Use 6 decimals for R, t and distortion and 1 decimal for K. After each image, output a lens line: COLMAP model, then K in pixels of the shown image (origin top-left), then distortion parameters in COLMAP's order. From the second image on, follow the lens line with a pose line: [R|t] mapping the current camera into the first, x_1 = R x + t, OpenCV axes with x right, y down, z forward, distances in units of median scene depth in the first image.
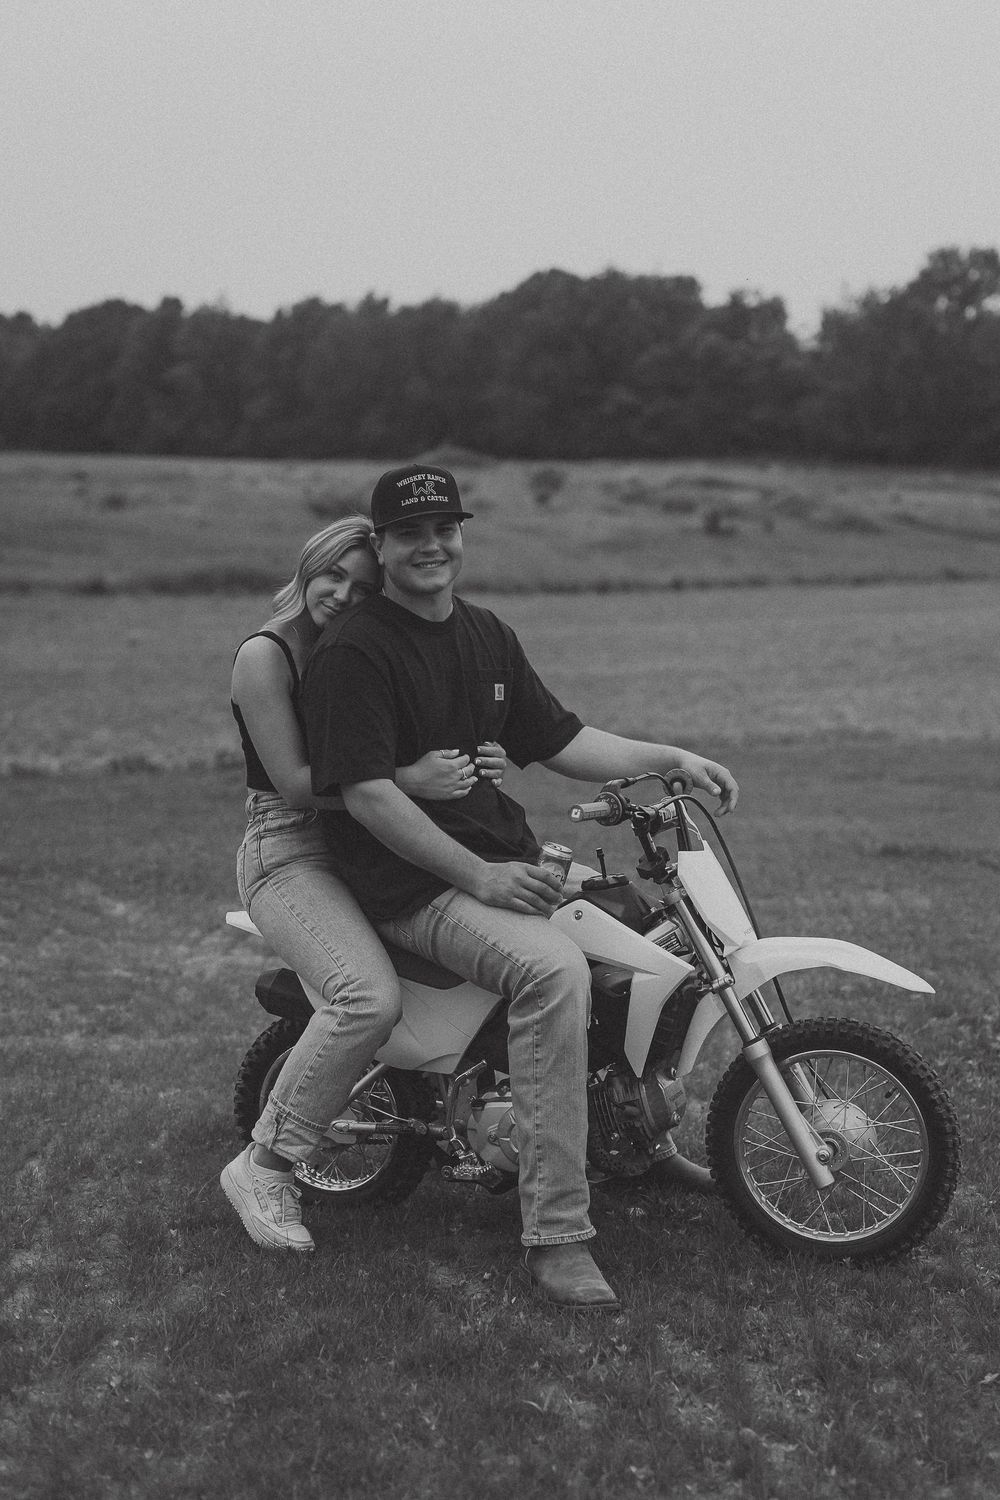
lens RADIAL K [[2203.5, 0, 575.6], [0, 2203.5, 796.2], [0, 0, 1]] dist [0.006669, 0.002141]
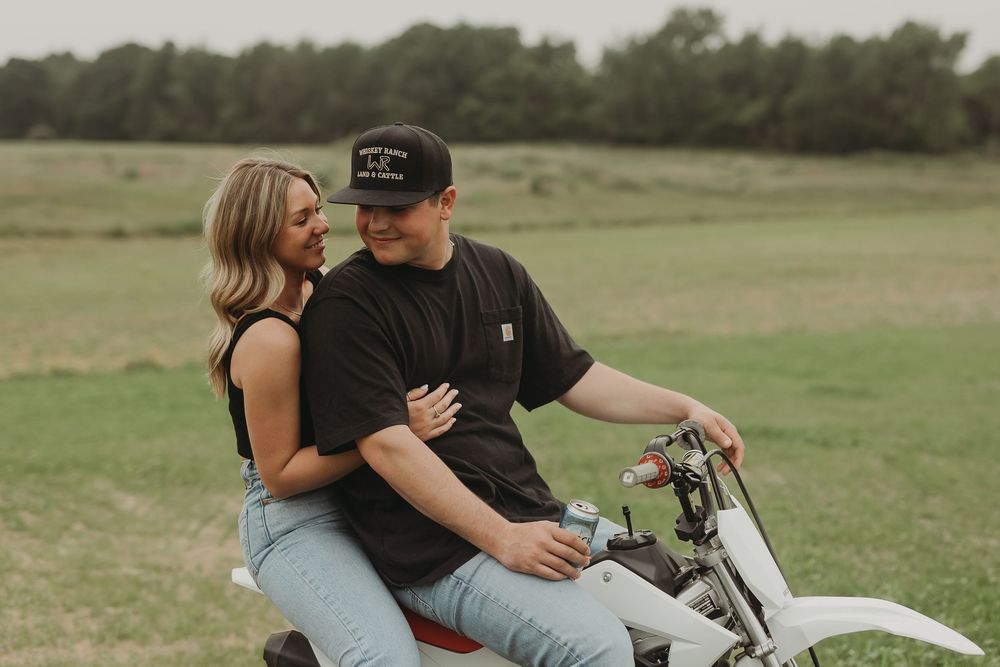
lens RADIAL K [[1384.0, 0, 512.8], [0, 1384.0, 292.1], [0, 0, 1]] dist [0.001116, 0.004907]
pose [[0.998030, -0.013539, 0.061257, -0.051668], [0.016500, 0.998706, -0.048098, -0.028686], [-0.060526, 0.049014, 0.996962, 0.275299]]
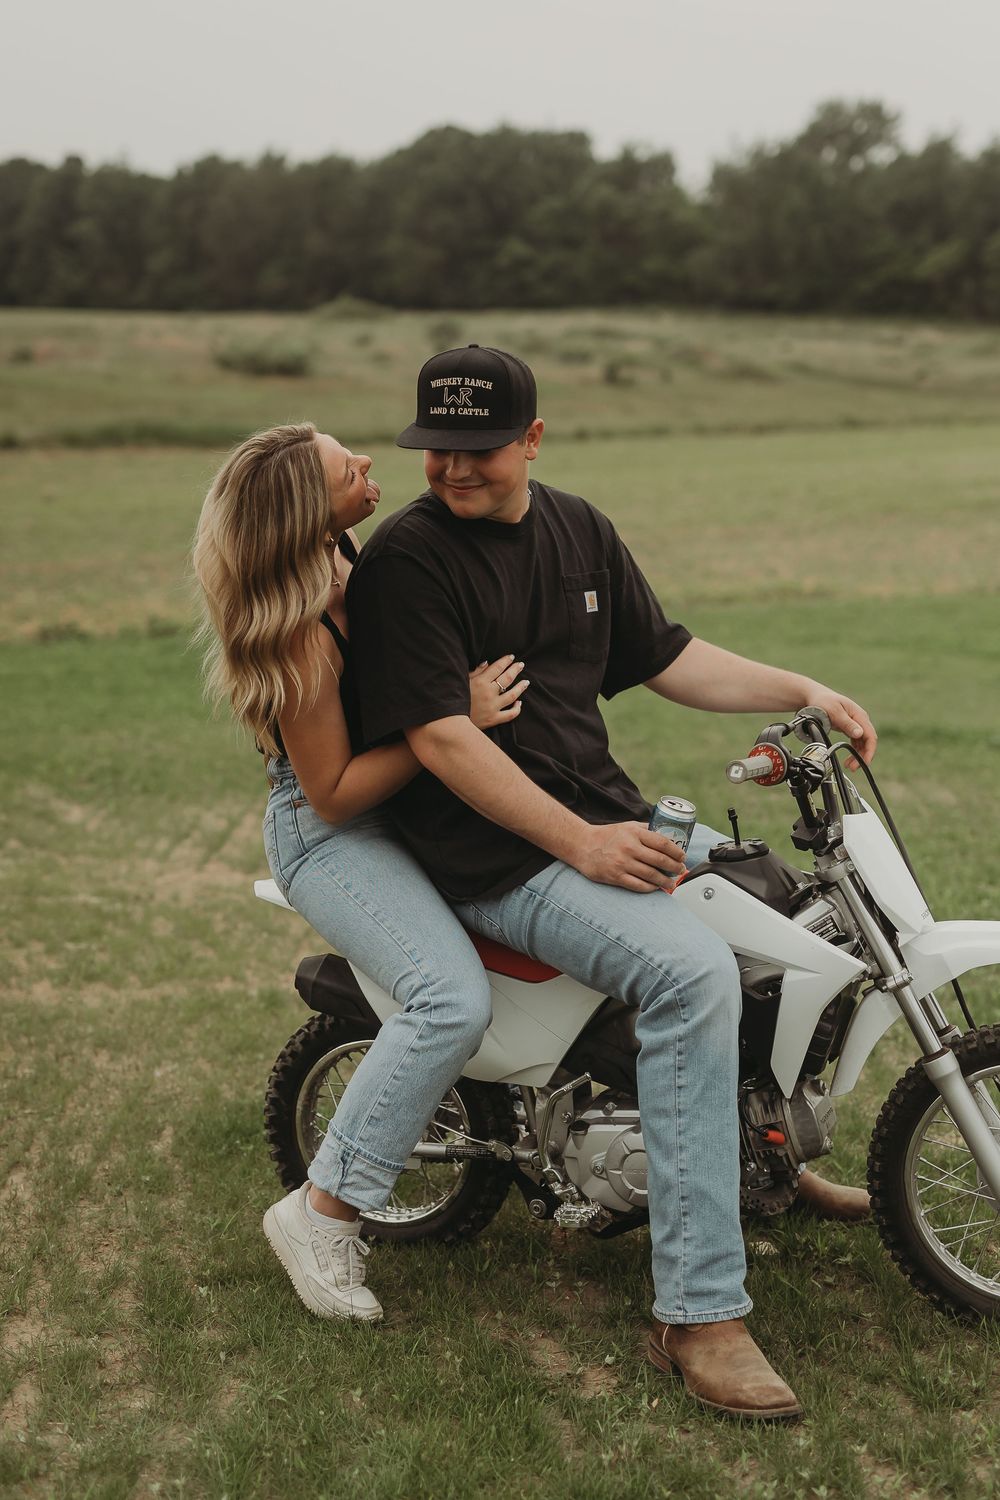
lens RADIAL K [[2076.0, 0, 445.6], [0, 2076.0, 662.4], [0, 0, 1]] dist [0.001116, 0.004907]
pose [[0.999974, -0.007180, -0.000162, -0.064662], [0.007182, 0.999836, 0.016595, -0.029743], [0.000043, -0.016596, 0.999862, 0.173934]]
